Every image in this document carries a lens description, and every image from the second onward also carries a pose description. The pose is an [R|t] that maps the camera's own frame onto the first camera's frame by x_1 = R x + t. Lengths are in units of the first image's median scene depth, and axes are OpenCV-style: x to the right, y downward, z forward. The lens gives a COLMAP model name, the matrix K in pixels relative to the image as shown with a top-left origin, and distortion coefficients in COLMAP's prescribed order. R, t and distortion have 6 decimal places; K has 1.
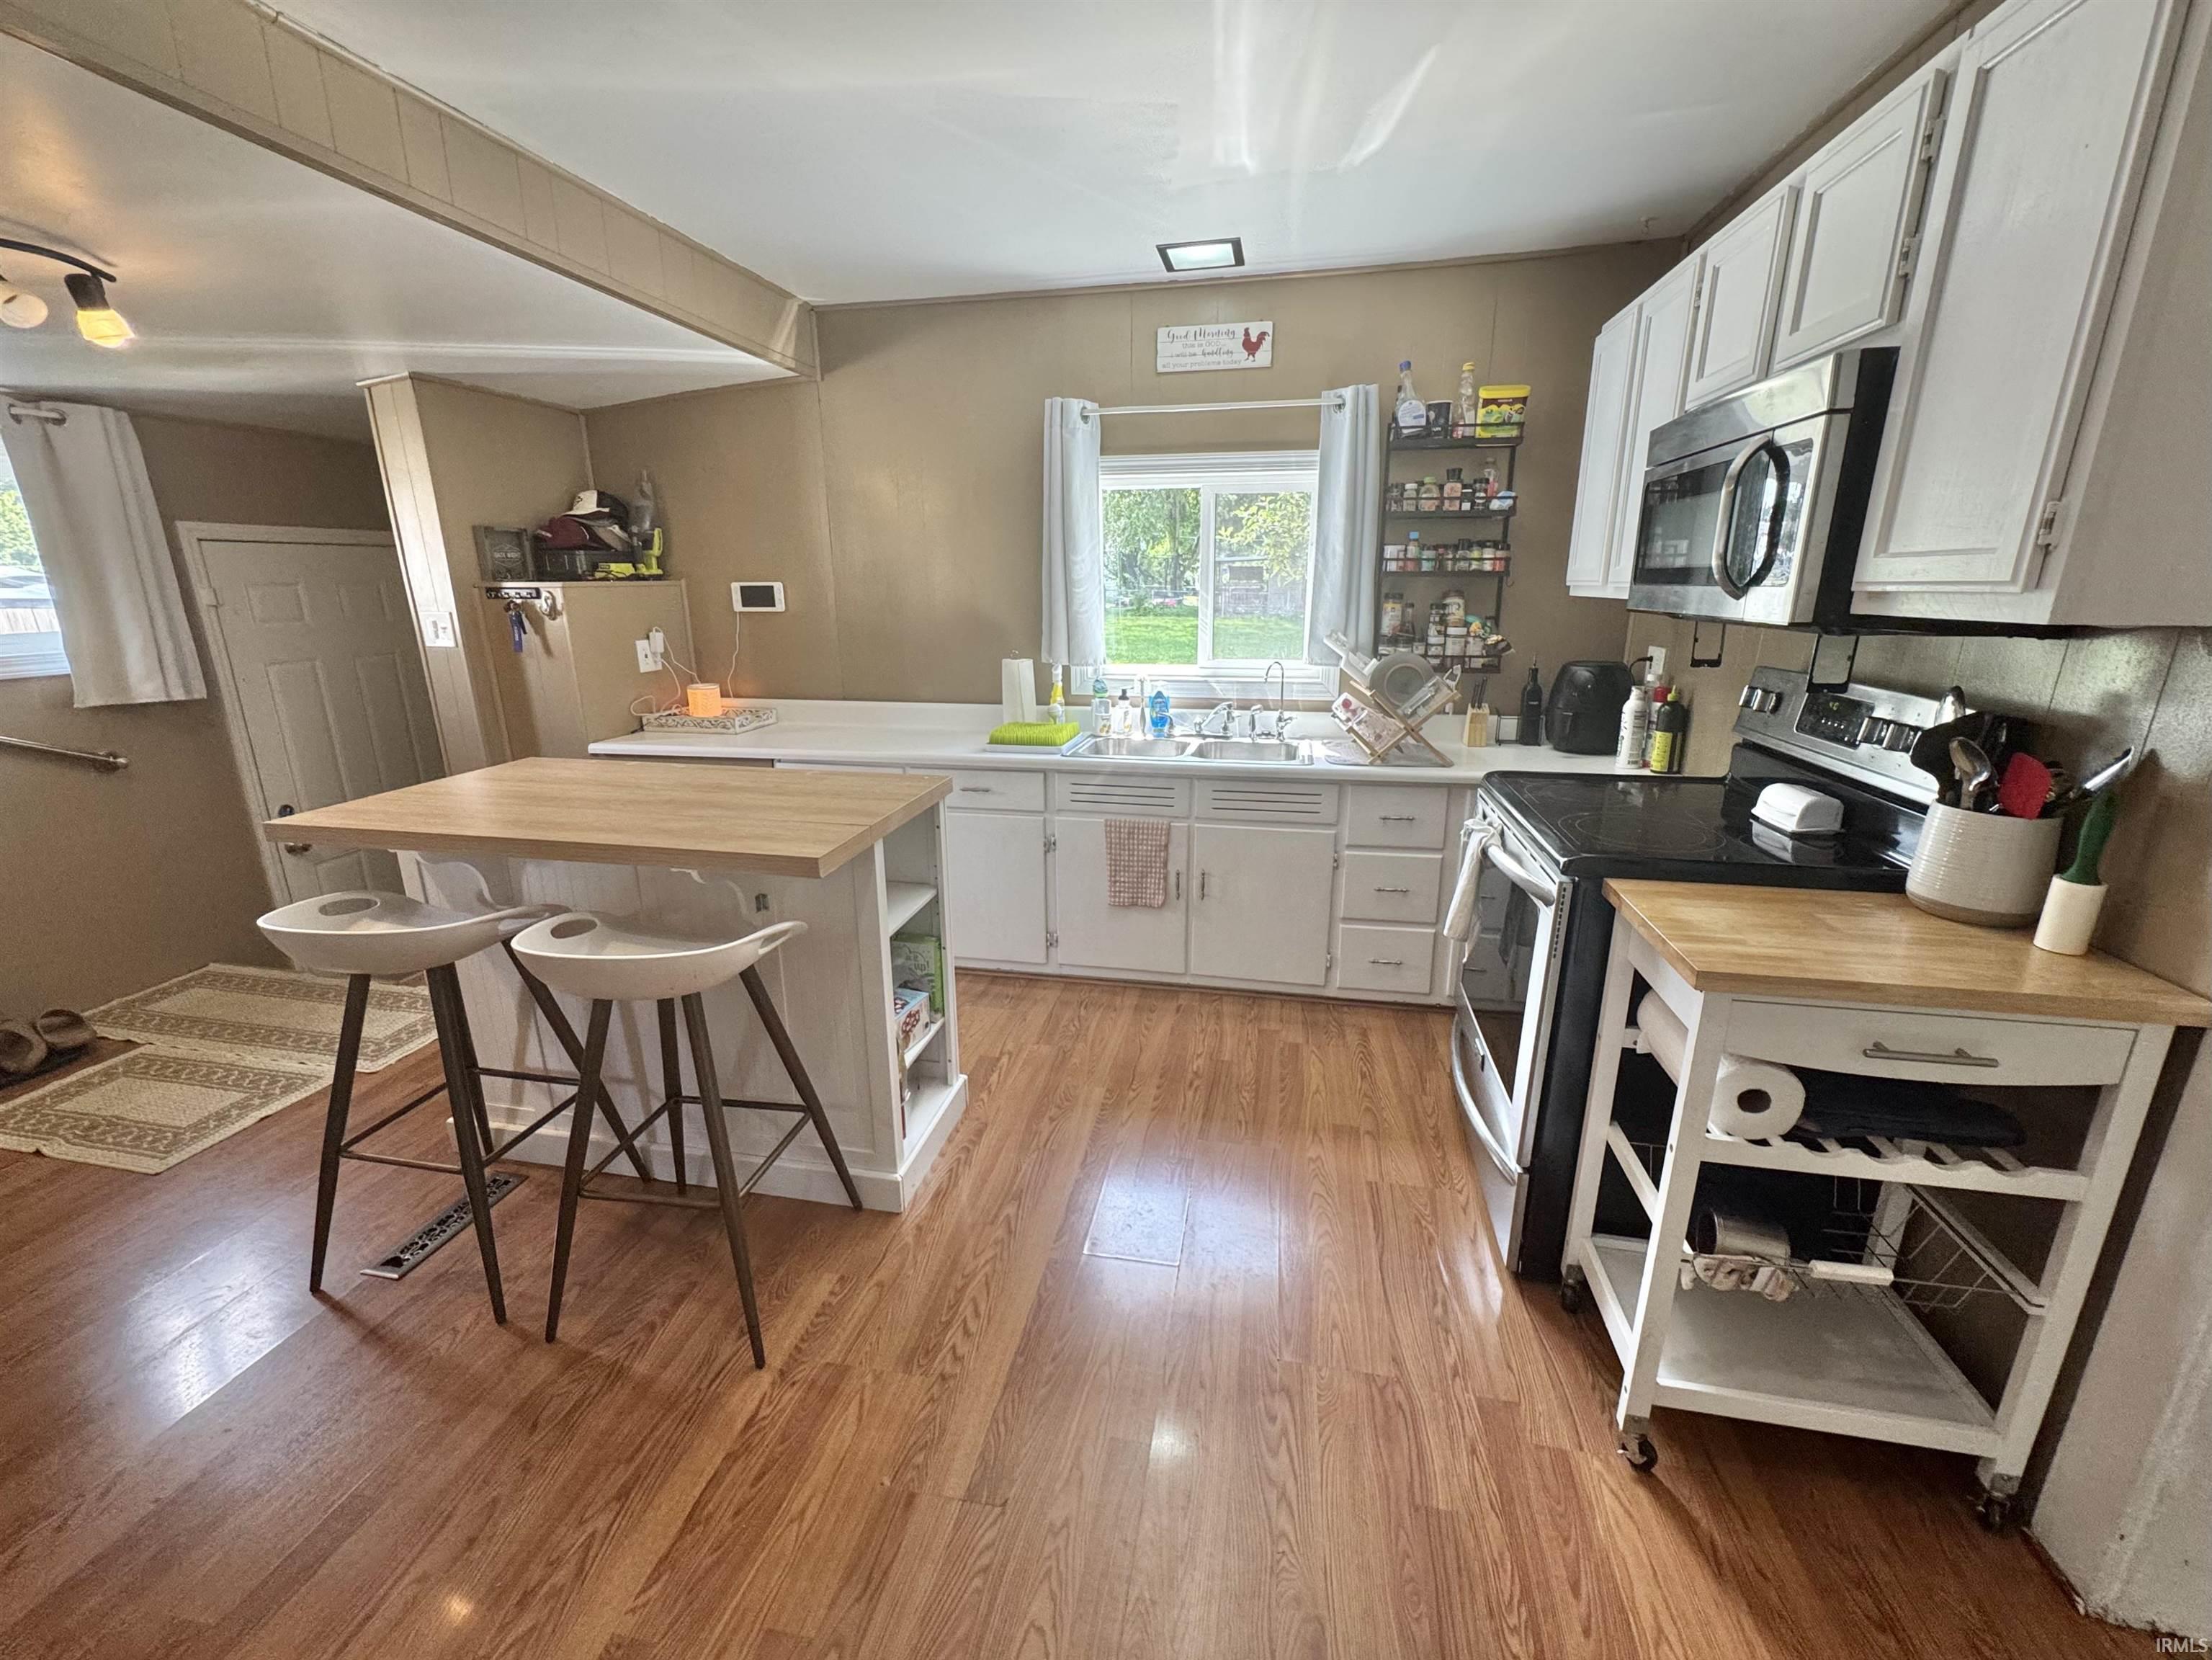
lens RADIAL K [[901.8, 0, 1110.8], [0, 901.8, 828.2], [0, 0, 1]] dist [-0.000823, -0.000258]
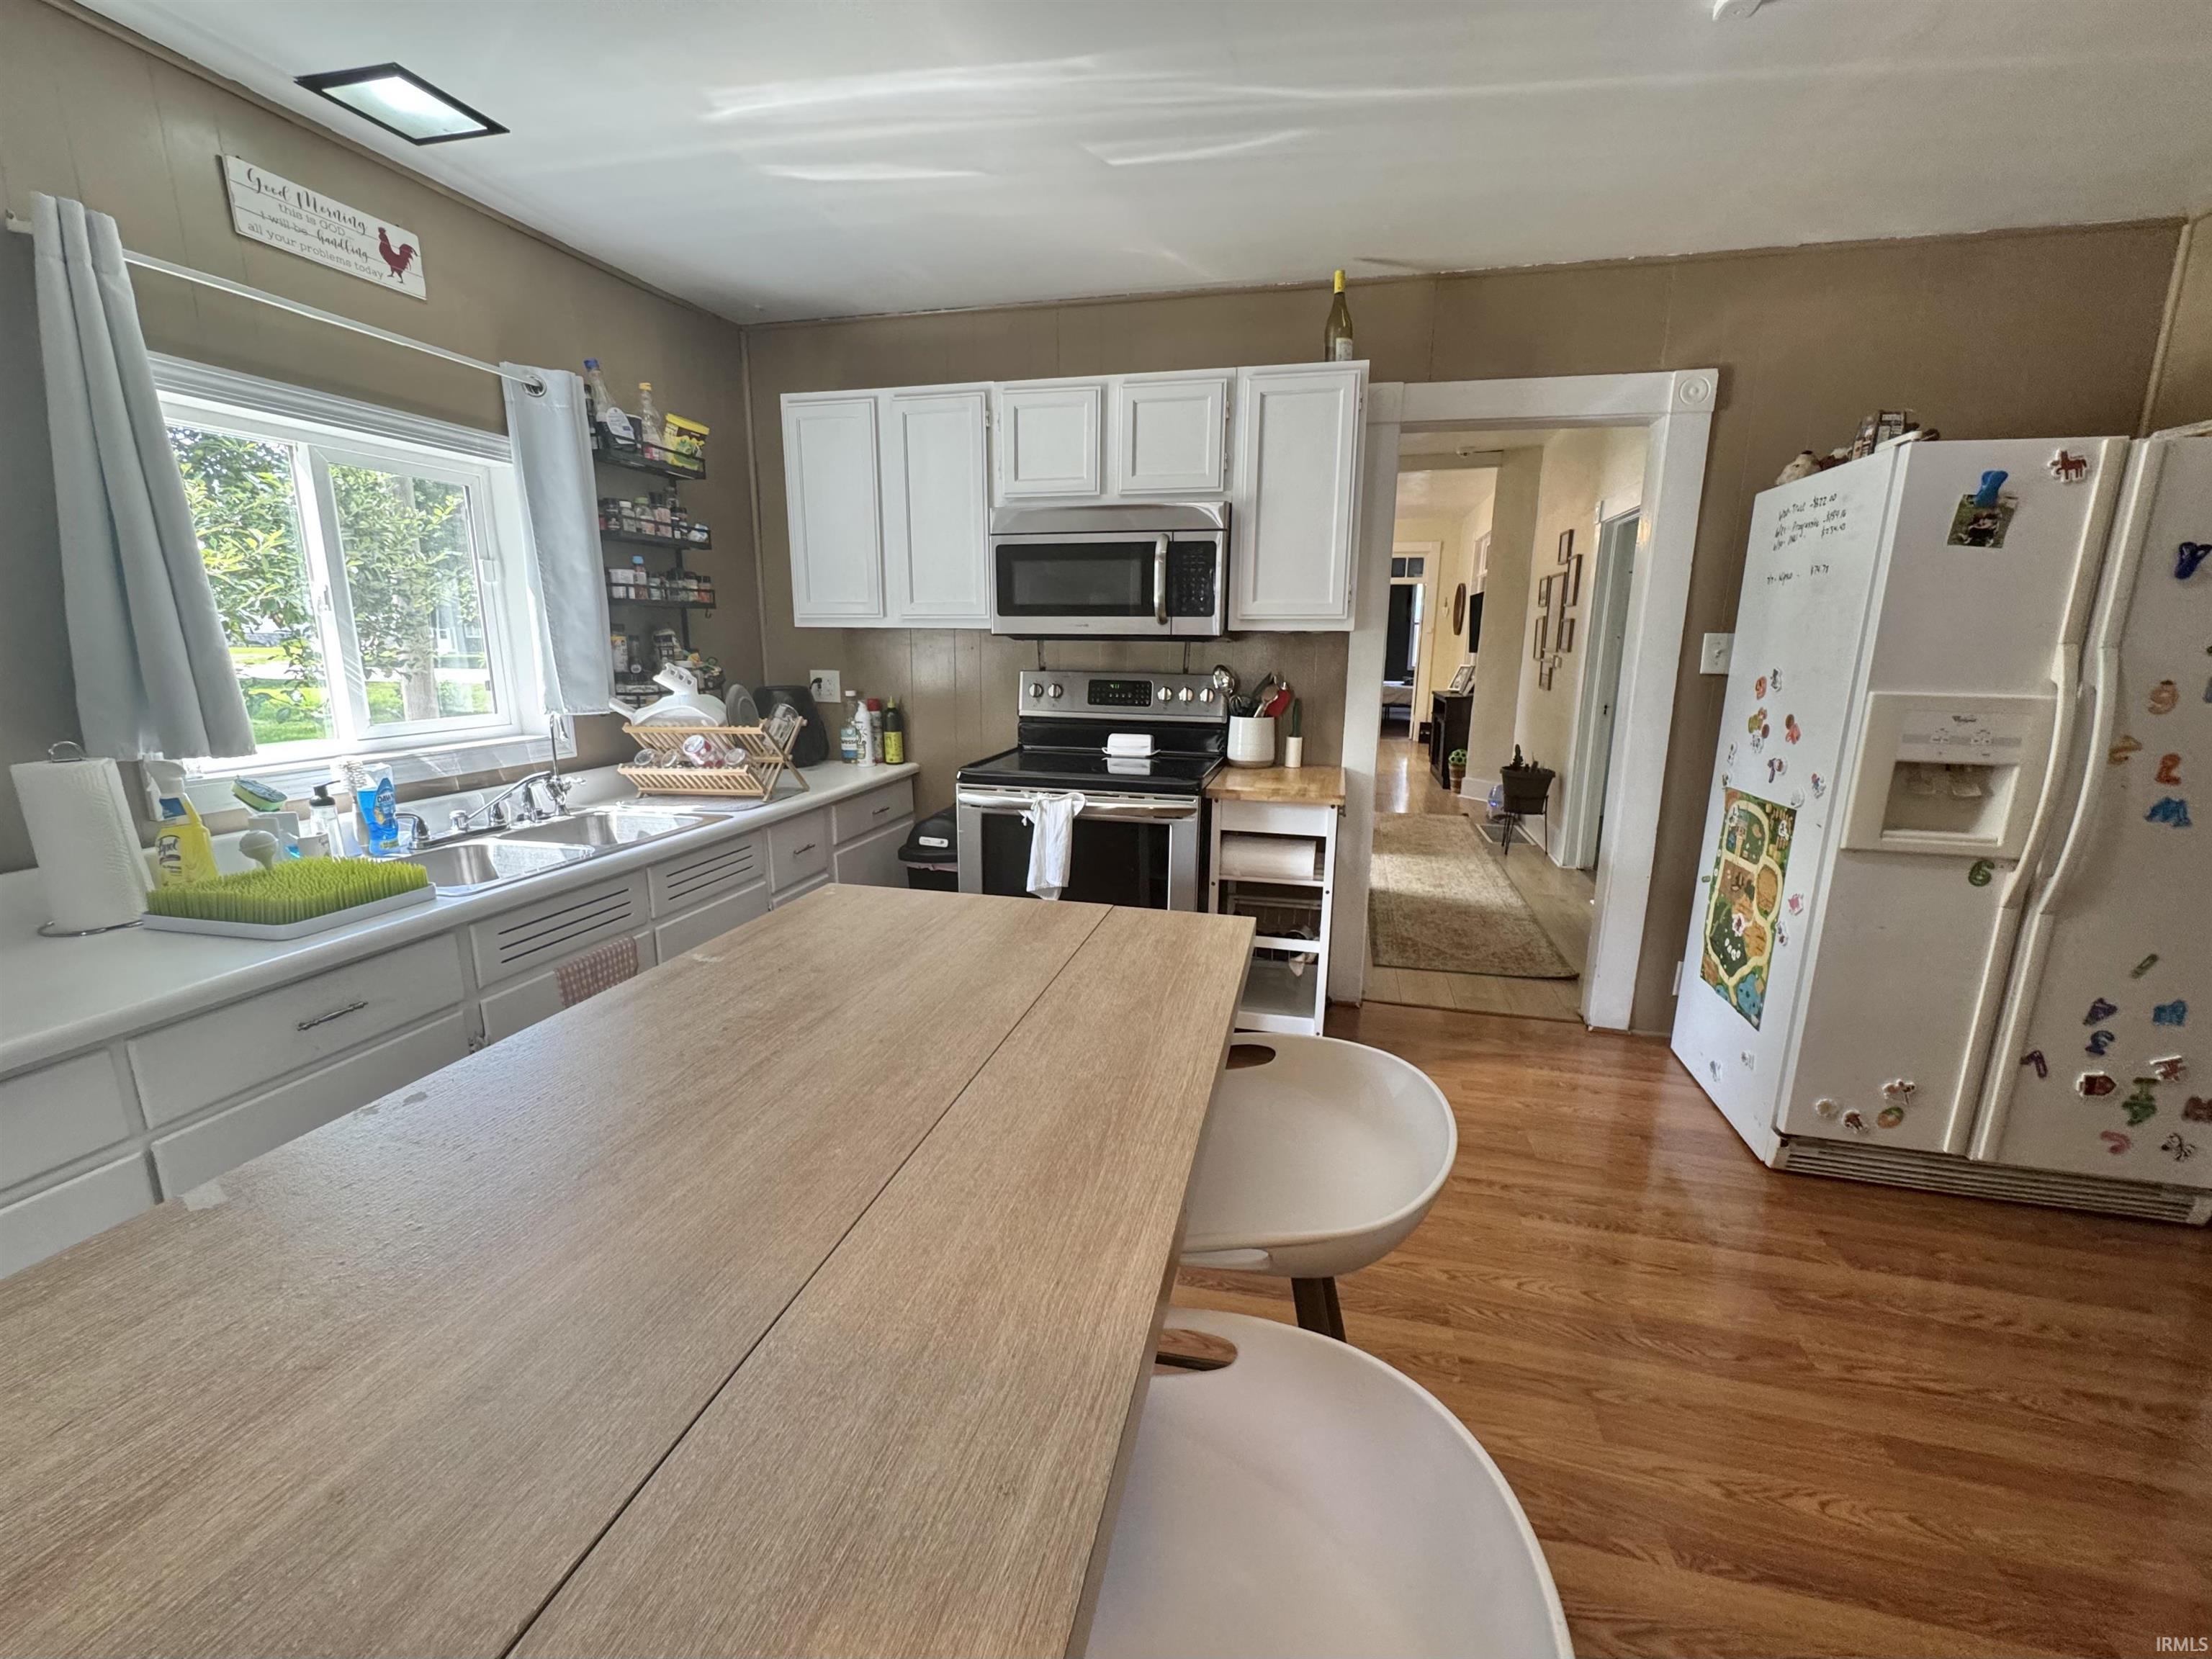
lens RADIAL K [[901.7, 0, 1110.8], [0, 901.7, 827.7], [0, 0, 1]] dist [-0.000823, -0.000258]
pose [[0.058266, -0.205785, 0.976861, -0.569604], [0.259603, 0.947982, 0.184217, -0.116569], [-0.963956, 0.242863, 0.108658, 0.519526]]
